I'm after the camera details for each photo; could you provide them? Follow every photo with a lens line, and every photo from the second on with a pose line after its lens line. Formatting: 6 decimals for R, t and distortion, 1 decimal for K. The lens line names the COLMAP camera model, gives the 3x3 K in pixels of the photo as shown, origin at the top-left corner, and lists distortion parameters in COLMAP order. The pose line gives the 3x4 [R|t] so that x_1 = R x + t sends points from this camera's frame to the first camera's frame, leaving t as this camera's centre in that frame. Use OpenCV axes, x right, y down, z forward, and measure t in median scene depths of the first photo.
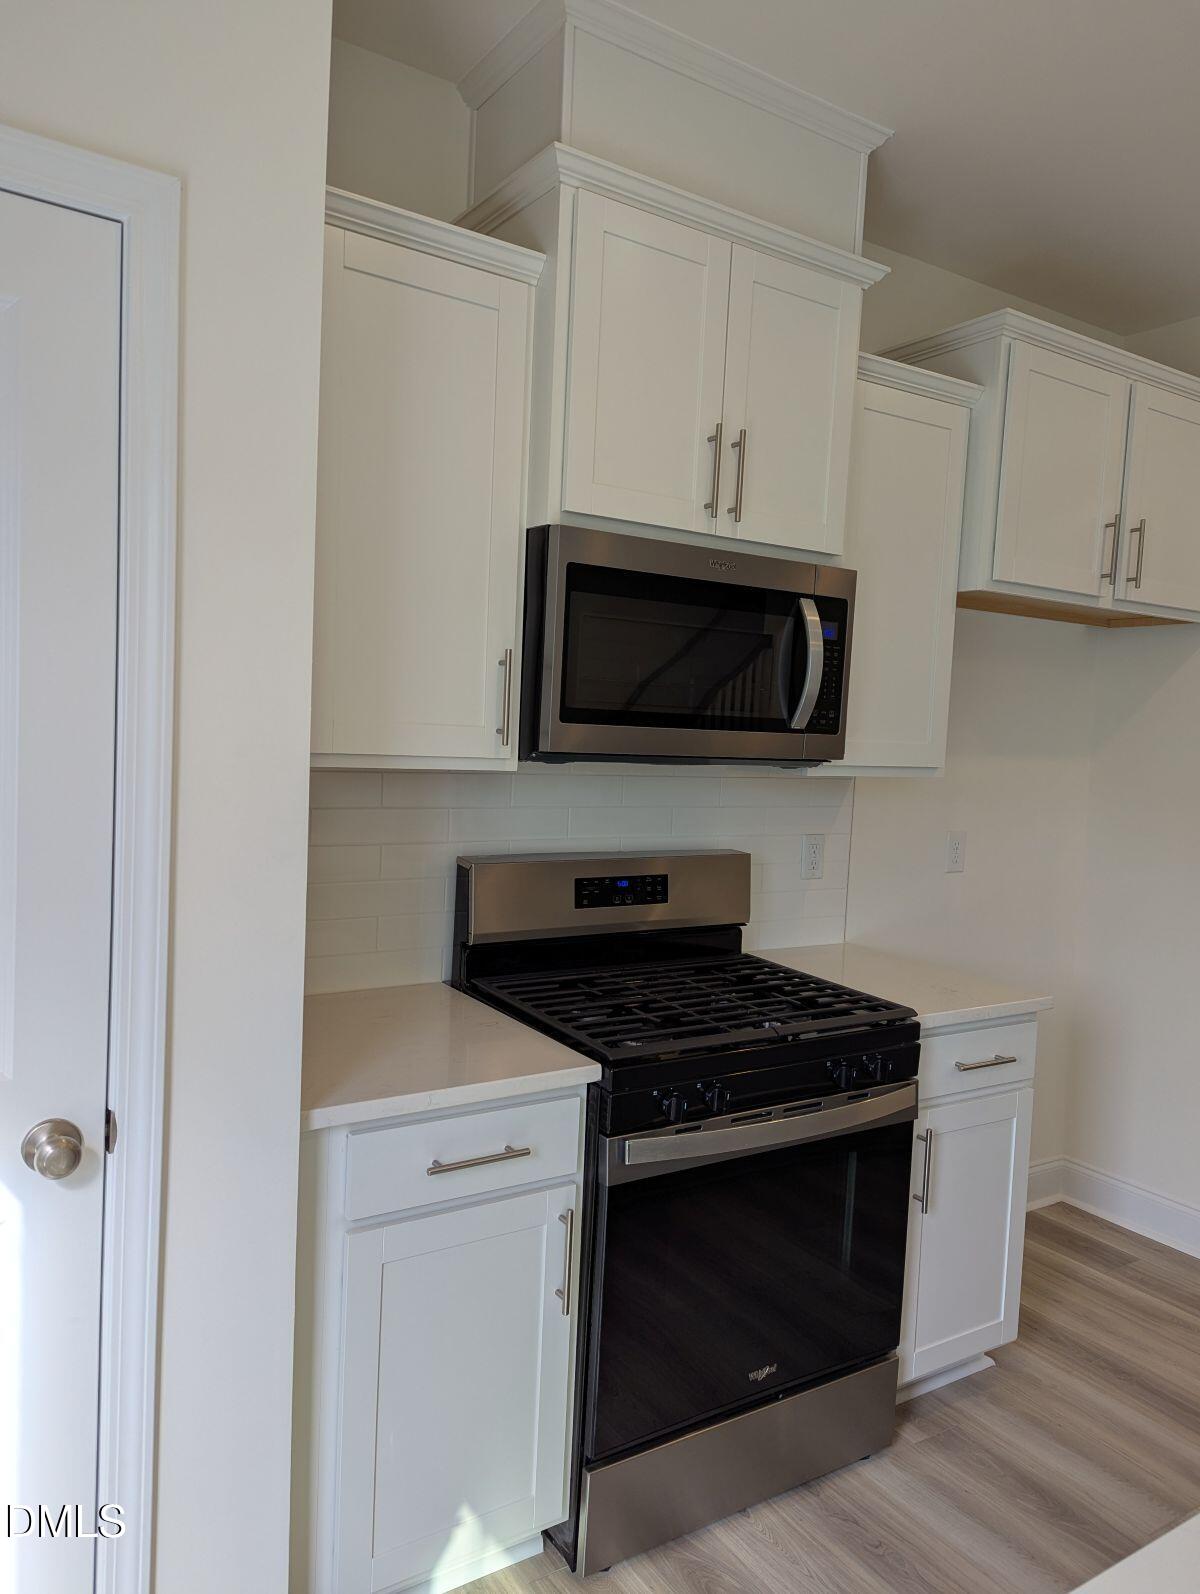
lens RADIAL K [[1117.0, 0, 578.2], [0, 1117.0, 800.9], [0, 0, 1]] dist [0.066959, -0.061896]
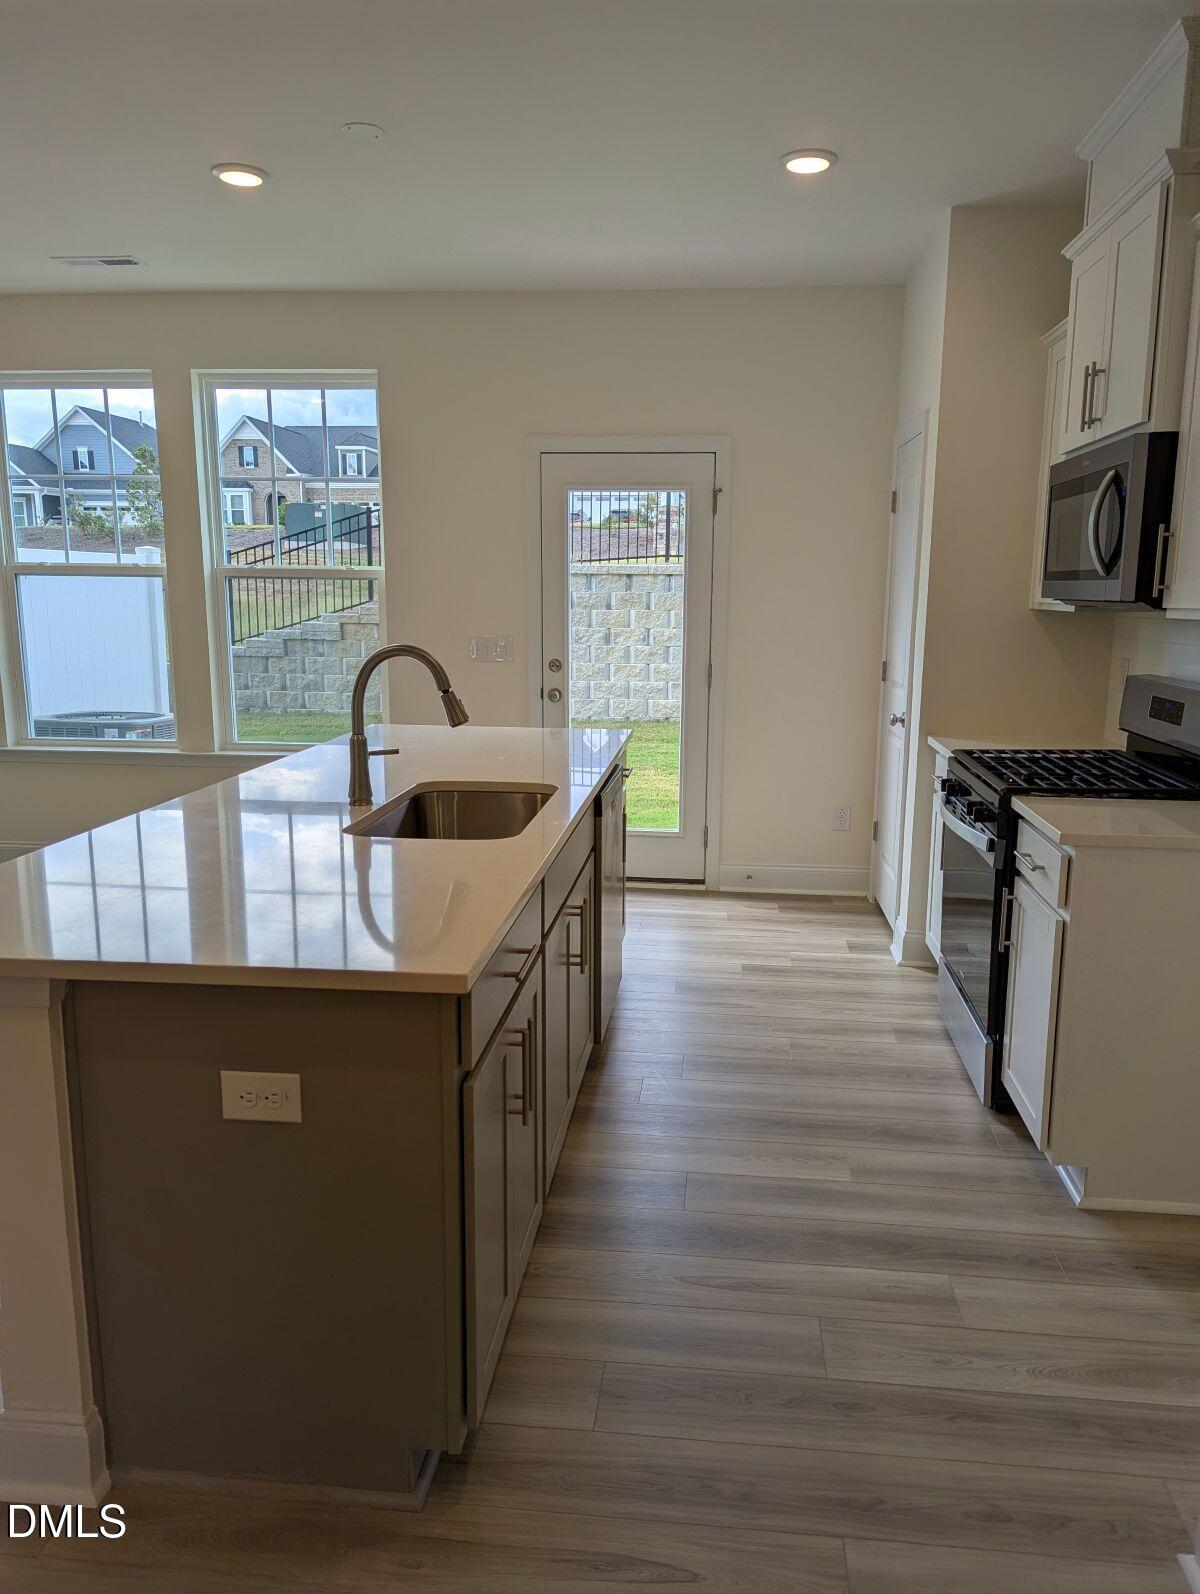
lens RADIAL K [[1117.0, 0, 621.6], [0, 1117.0, 796.1], [0, 0, 1]] dist [0.066959, -0.061896]
pose [[-0.612685, 0.093920, -0.784727, 1.505425], [-0.092907, 0.977470, 0.189527, -0.013099], [0.784847, 0.189027, -0.590156, 1.331178]]
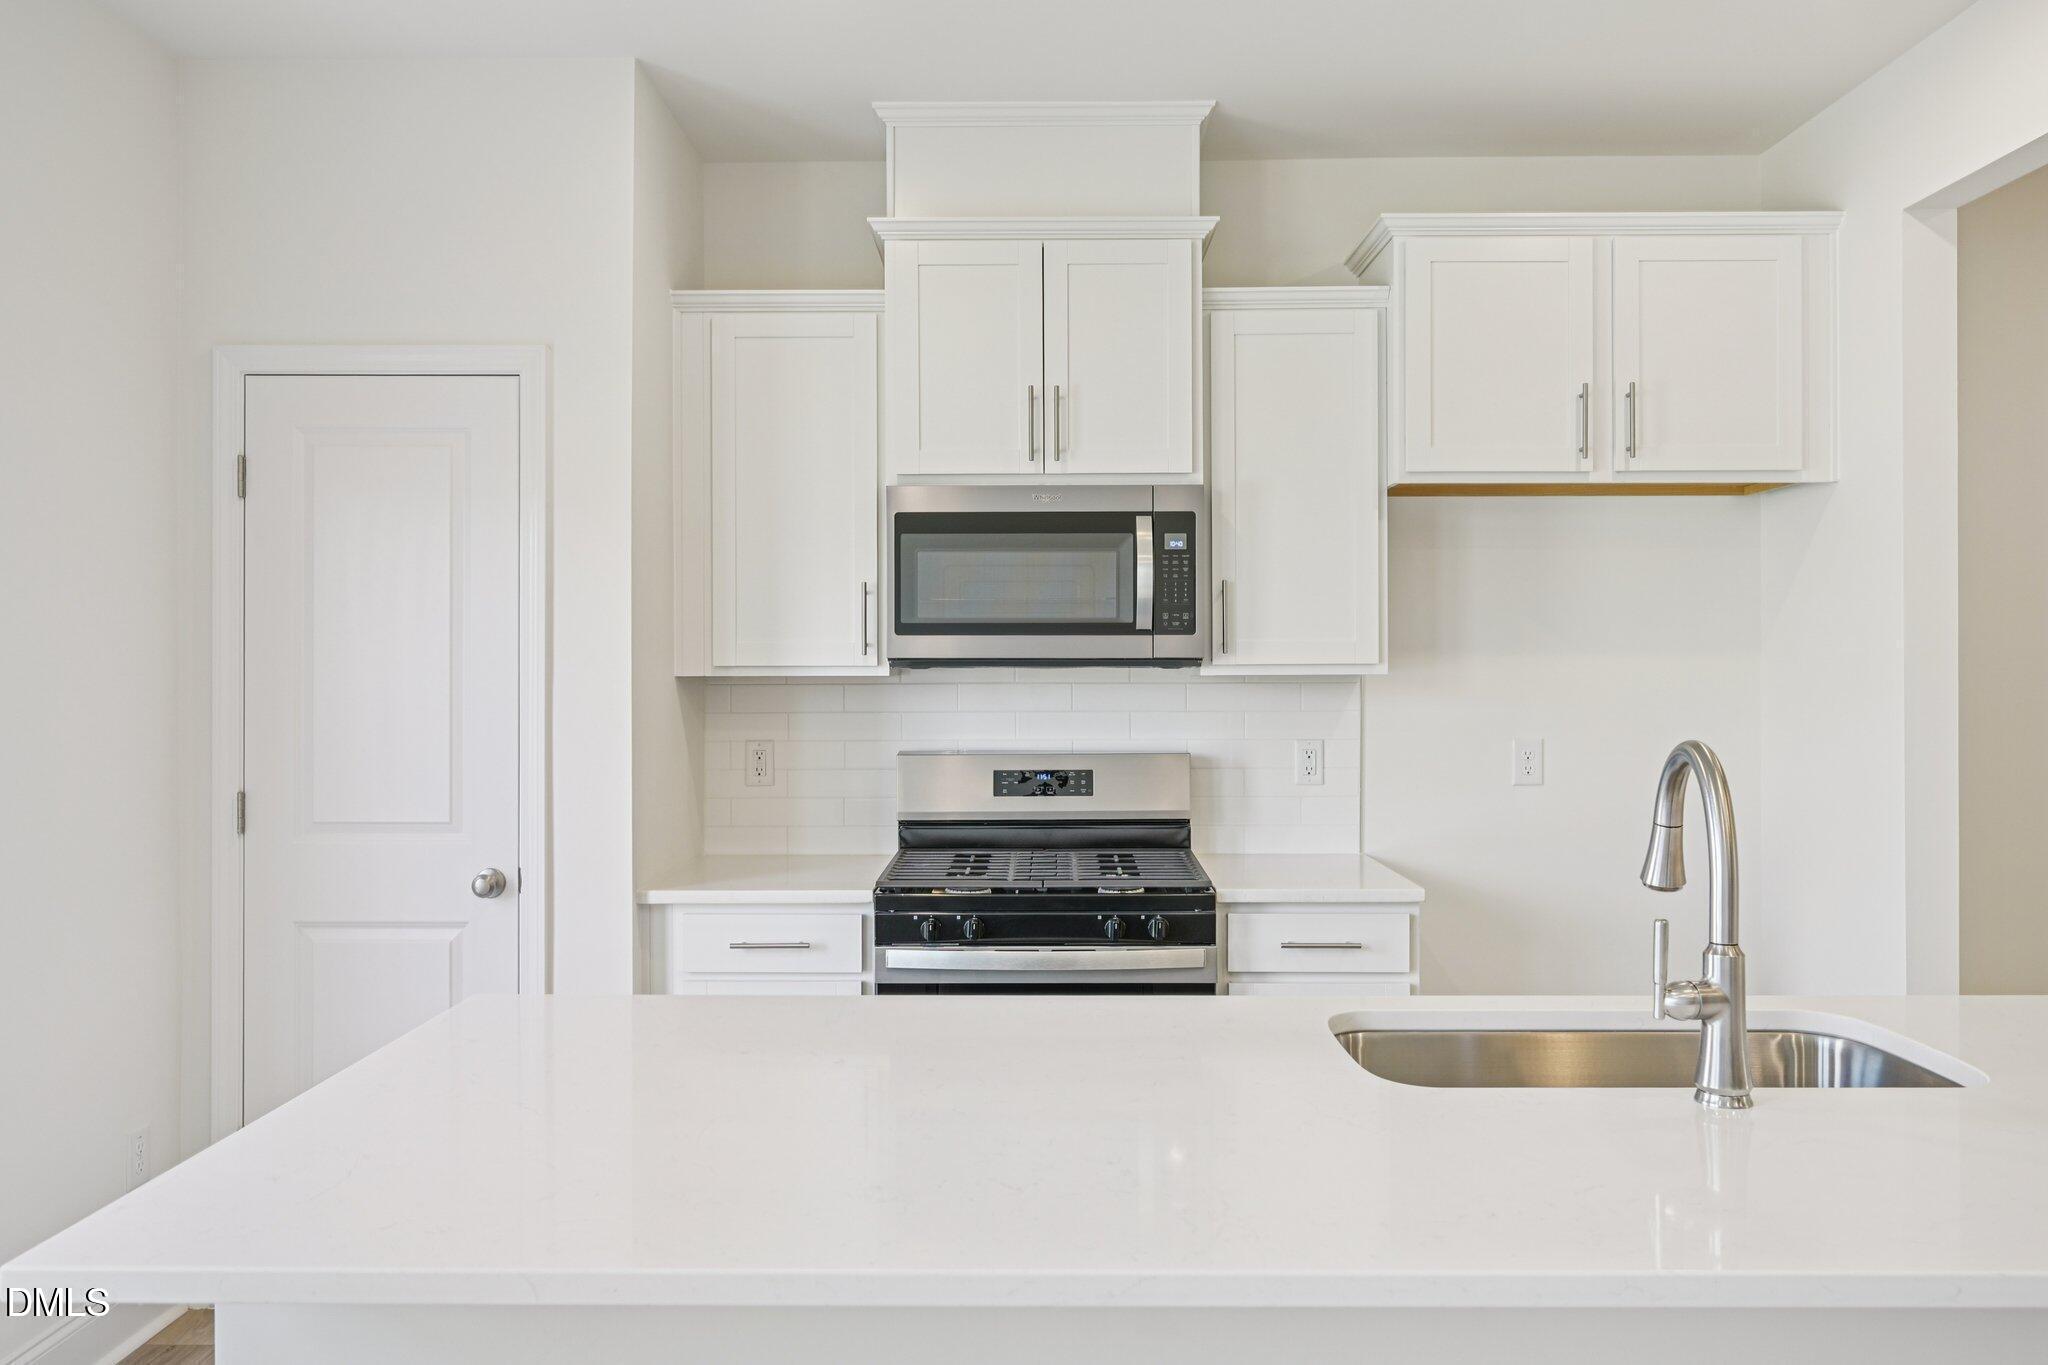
lens RADIAL K [[1502.0, 0, 1005.1], [0, 1502.0, 660.6], [0, 0, 1]] dist [0.011391, 0.000500]
pose [[0.830916, -0.051179, -0.554039, 0.883889], [-0.000416, 0.995703, -0.092602, 0.100706], [0.556398, 0.077175, 0.827324, -0.304991]]
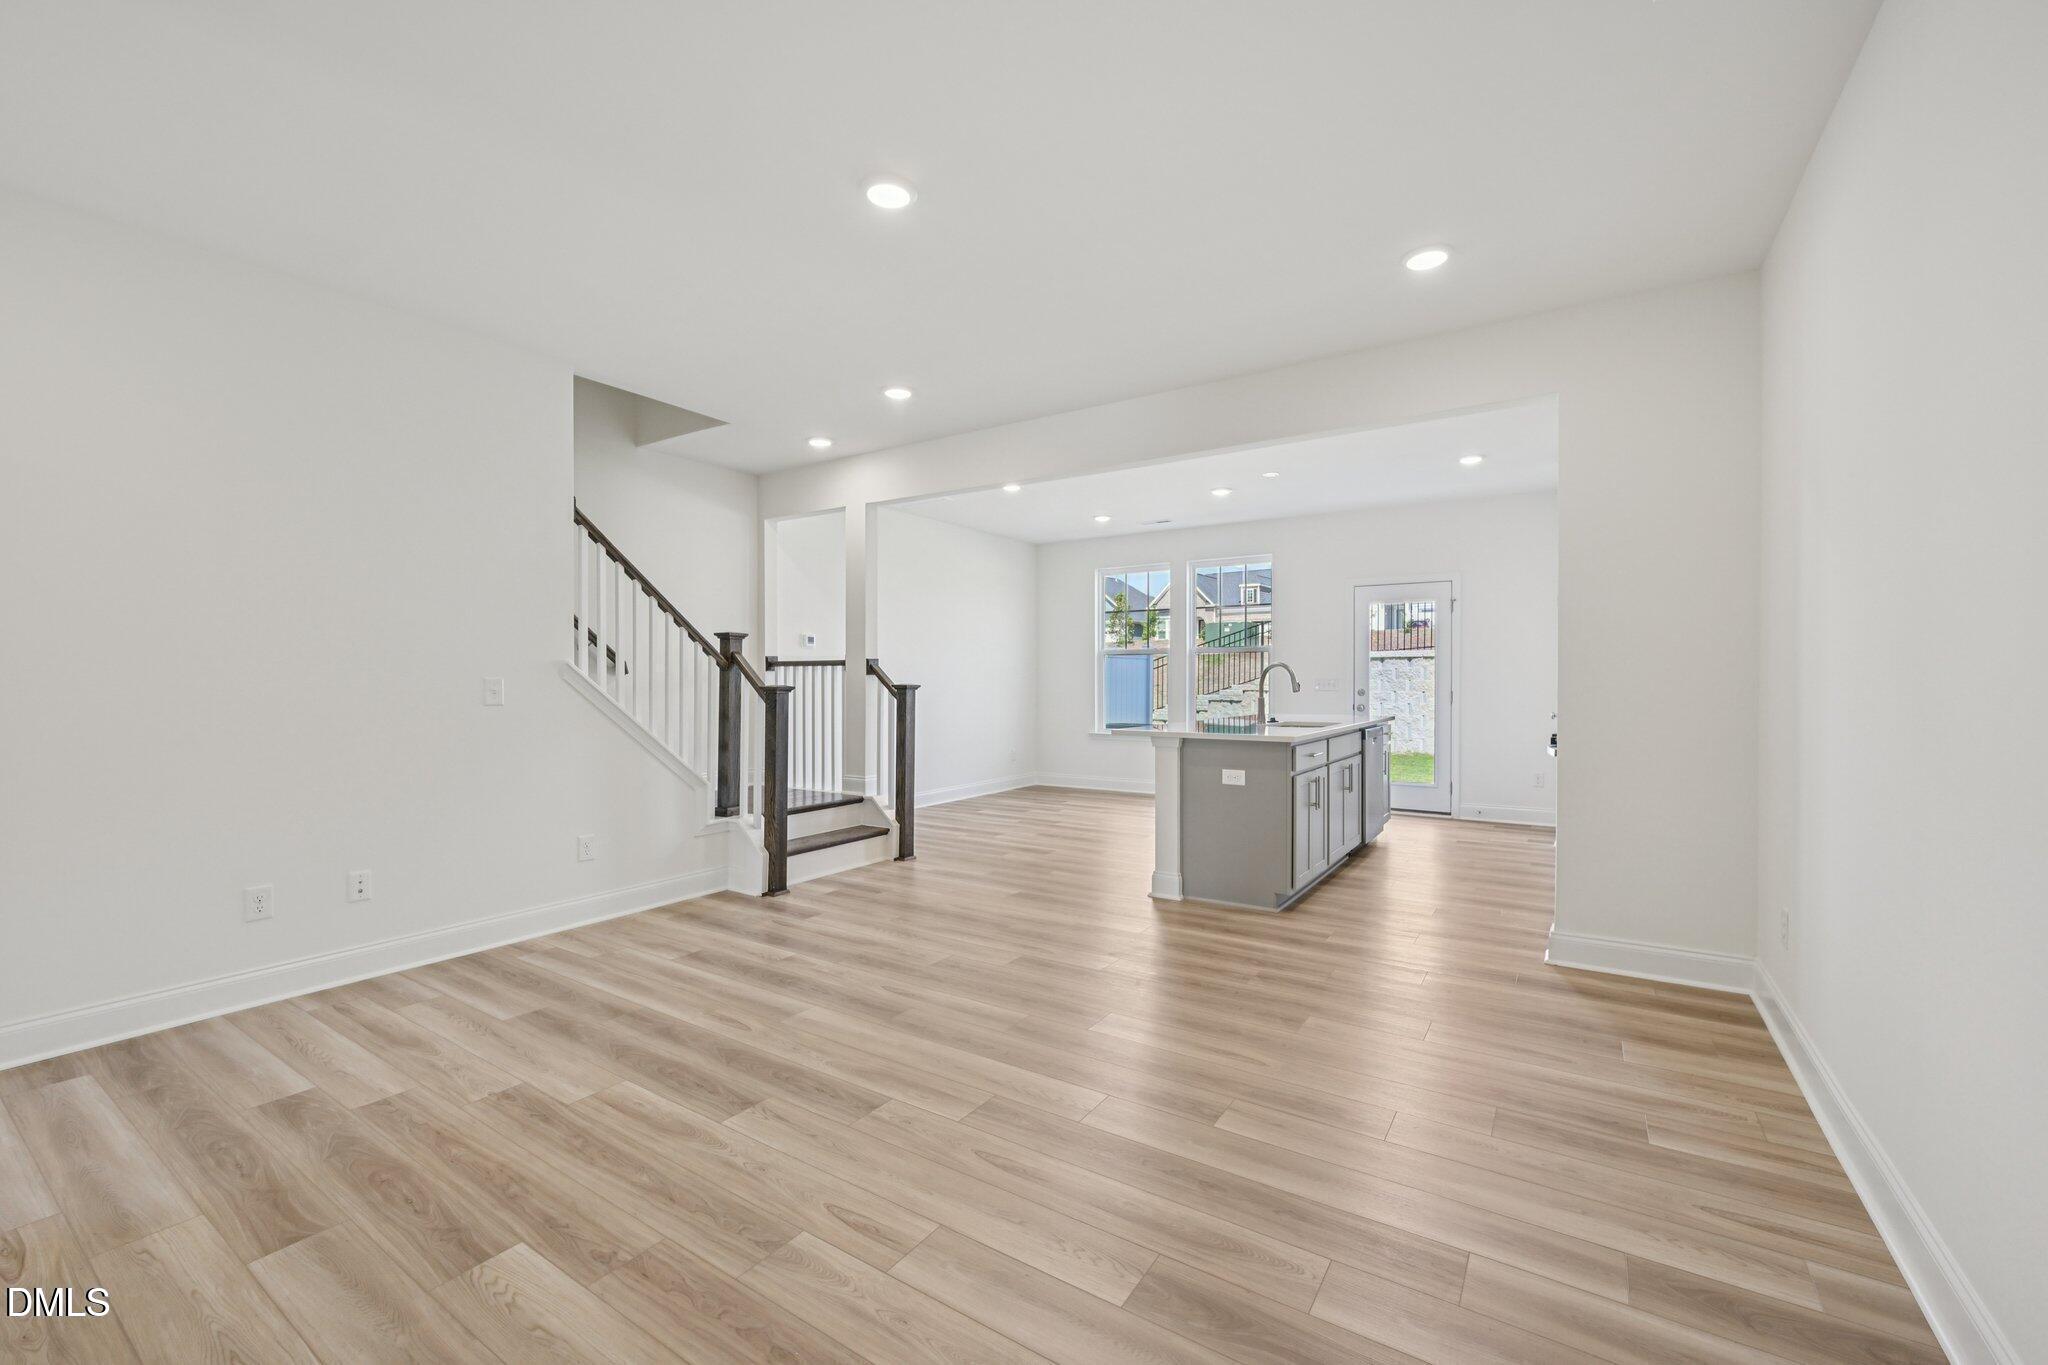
lens RADIAL K [[834.4, 0, 1022.3], [0, 834.4, 691.7], [0, 0, 1]] dist [-0.005027, 0.000392]
pose [[-0.913026, -0.039631, -0.405972, 2.262938], [-0.069414, 0.995848, 0.058896, 0.065470], [0.401953, 0.081954, -0.911986, 2.217771]]
